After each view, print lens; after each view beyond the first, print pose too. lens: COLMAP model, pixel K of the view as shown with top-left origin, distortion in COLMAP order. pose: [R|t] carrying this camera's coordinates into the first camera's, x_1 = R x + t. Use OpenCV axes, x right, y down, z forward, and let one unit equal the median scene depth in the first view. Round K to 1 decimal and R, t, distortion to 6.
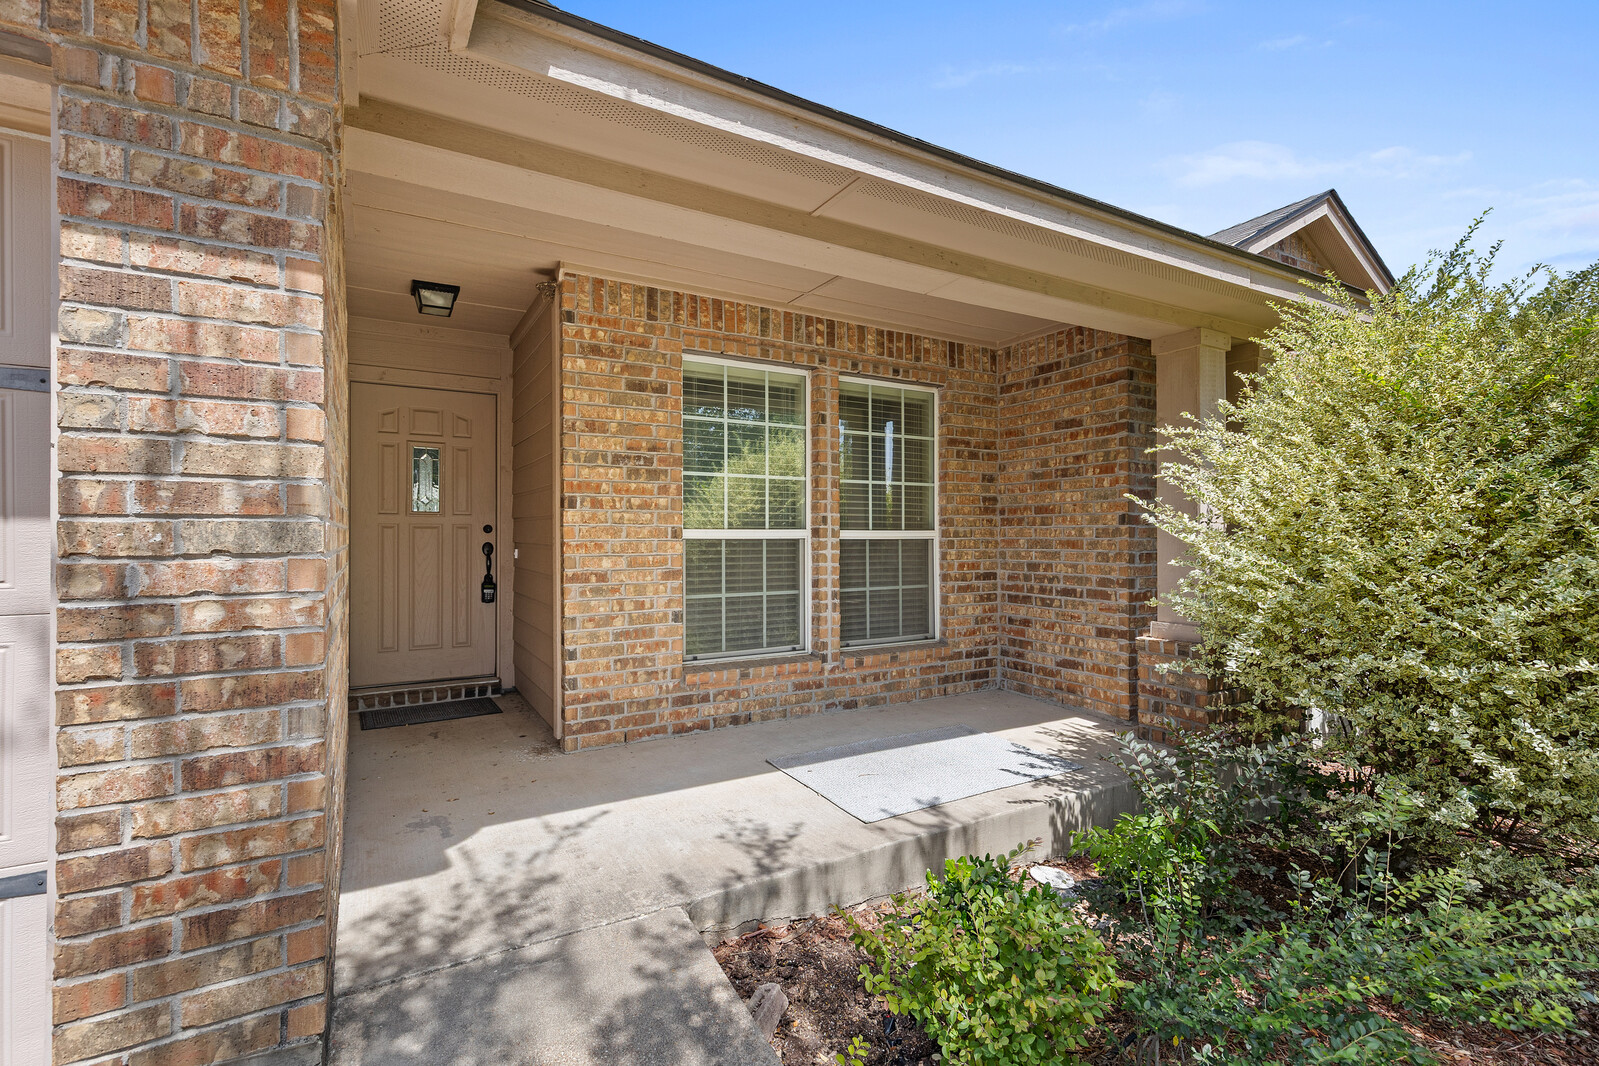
lens RADIAL K [[727.4, 0, 801.0], [0, 727.4, 530.8], [0, 0, 1]] dist [0.006079, 0.000737]
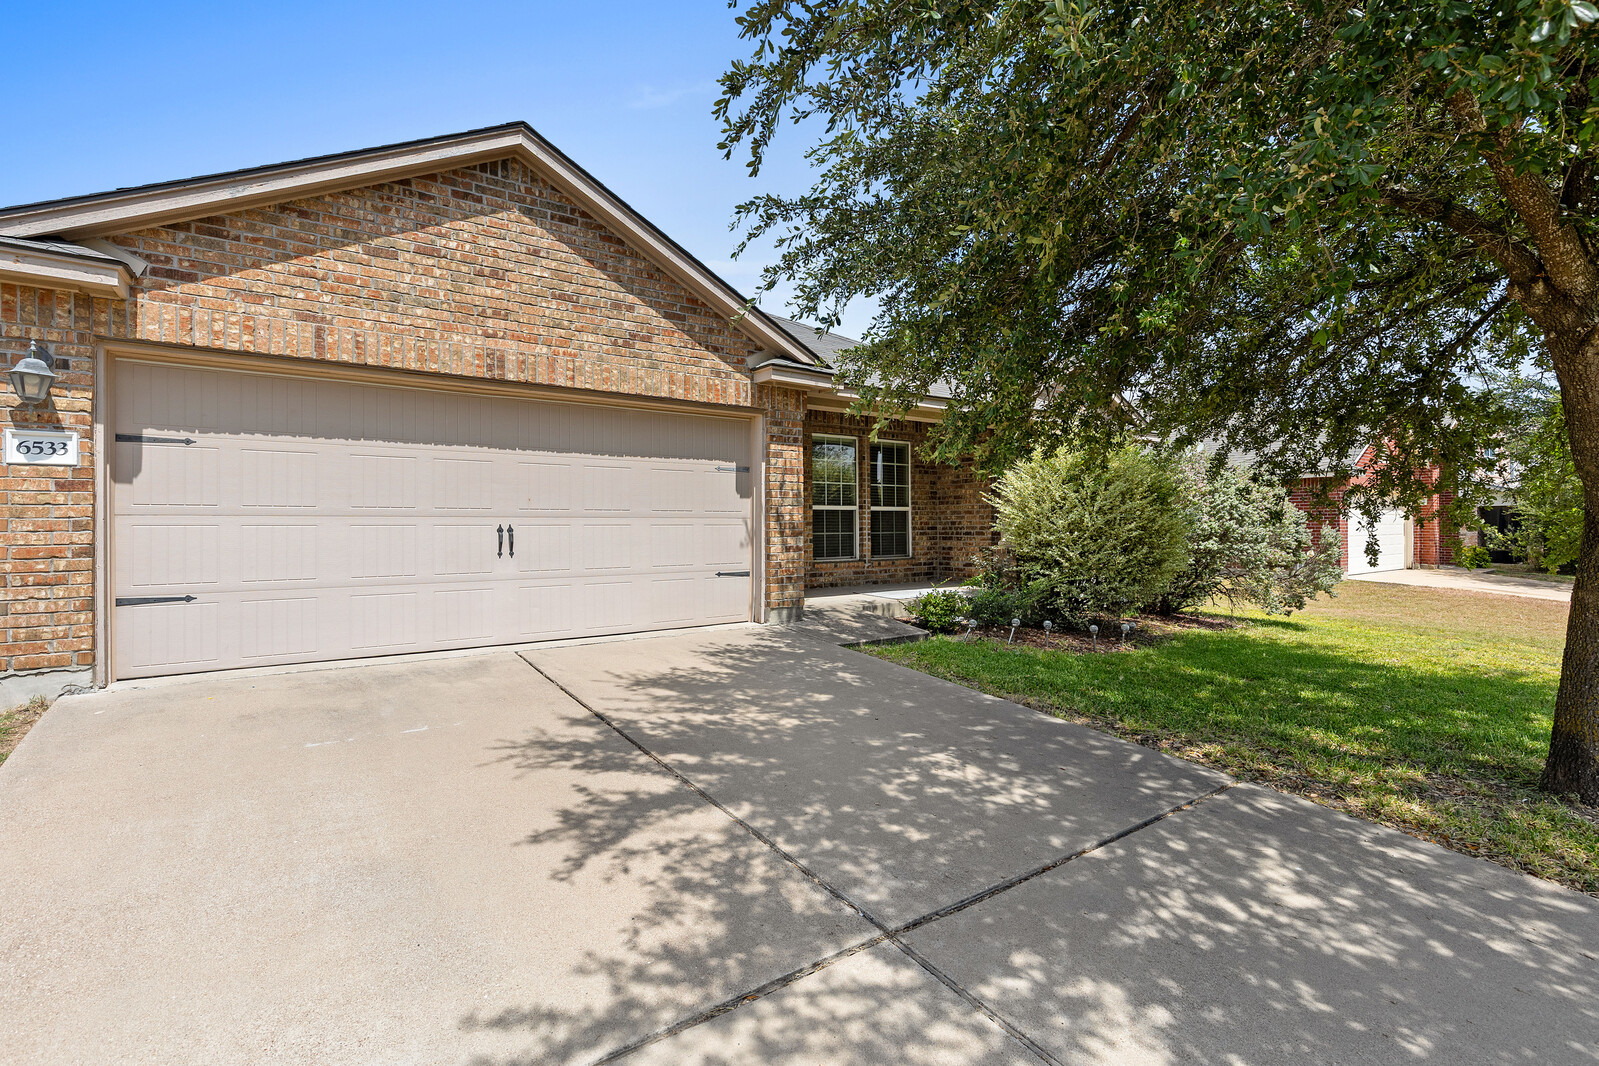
lens RADIAL K [[727.4, 0, 801.9], [0, 727.4, 524.7], [0, 0, 1]] dist [0.006079, 0.000737]
pose [[0.995913, -0.004950, 0.090183, -0.372742], [0.004504, 0.999977, 0.005153, 0.044516], [-0.090206, -0.004726, 0.995912, -1.278409]]
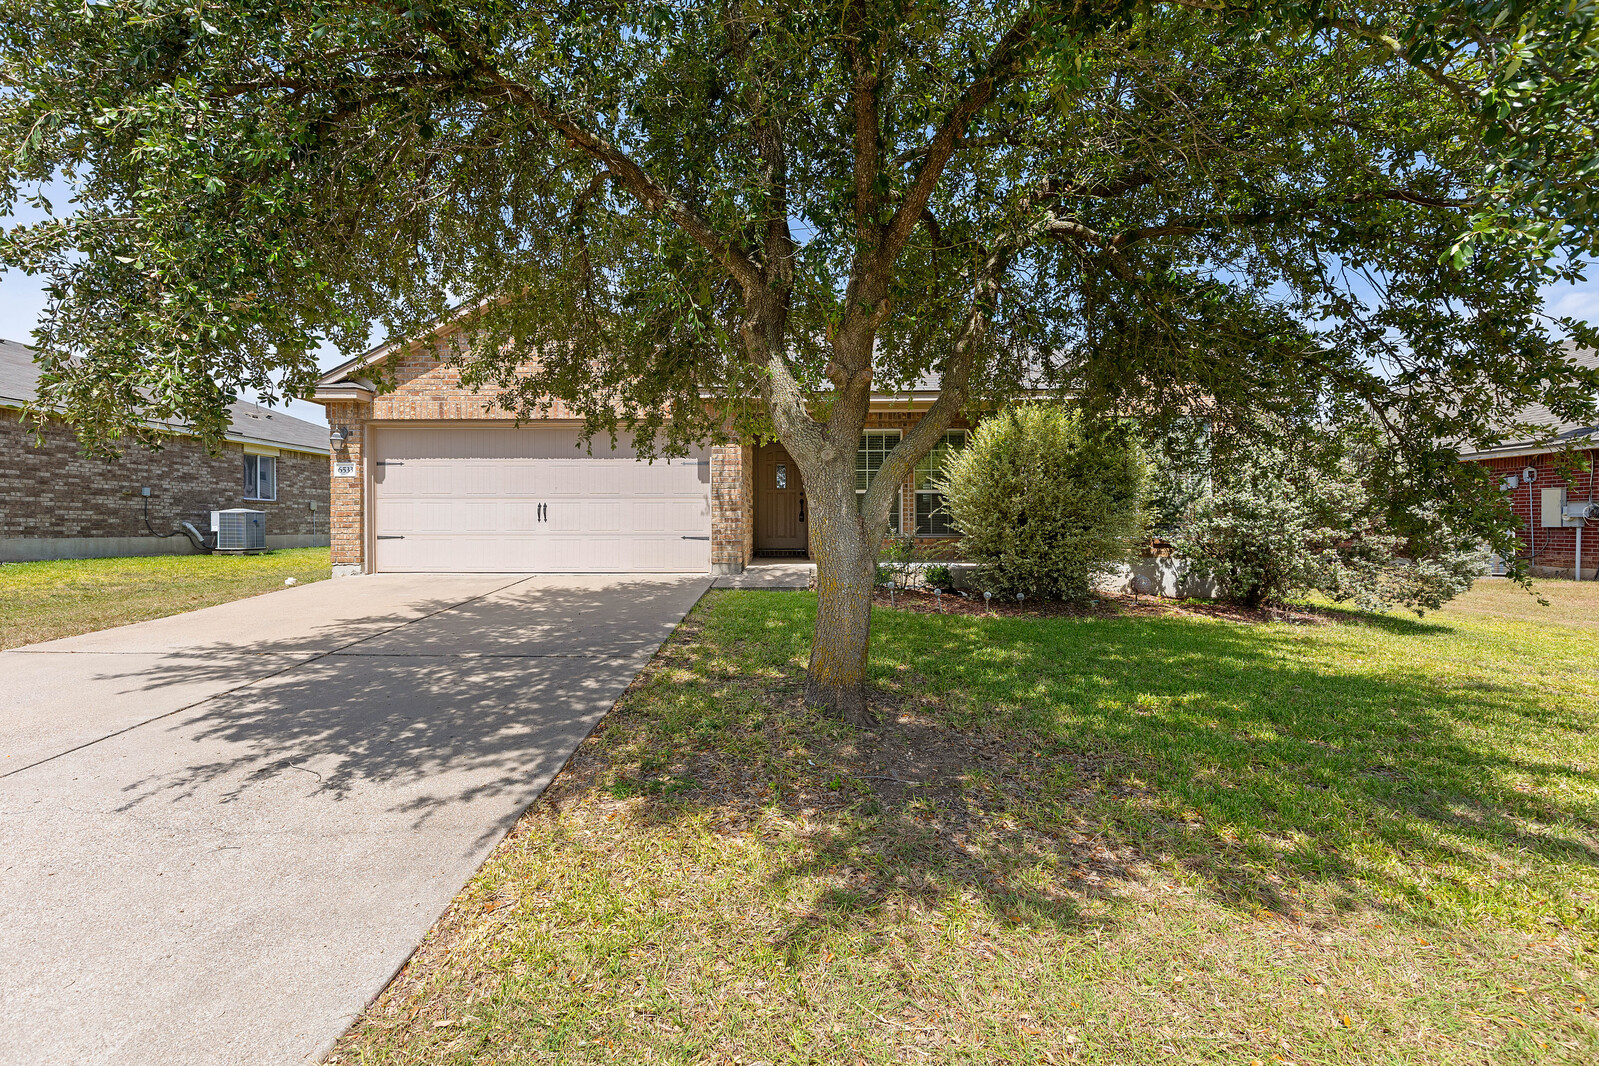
lens RADIAL K [[727.4, 0, 800.5], [0, 727.4, 529.8], [0, 0, 1]] dist [0.006079, 0.000737]
pose [[0.853758, -0.001890, -0.520667, 1.061709], [0.006447, 0.999955, 0.006942, 0.121905], [0.520630, -0.009283, 0.853732, -1.425045]]
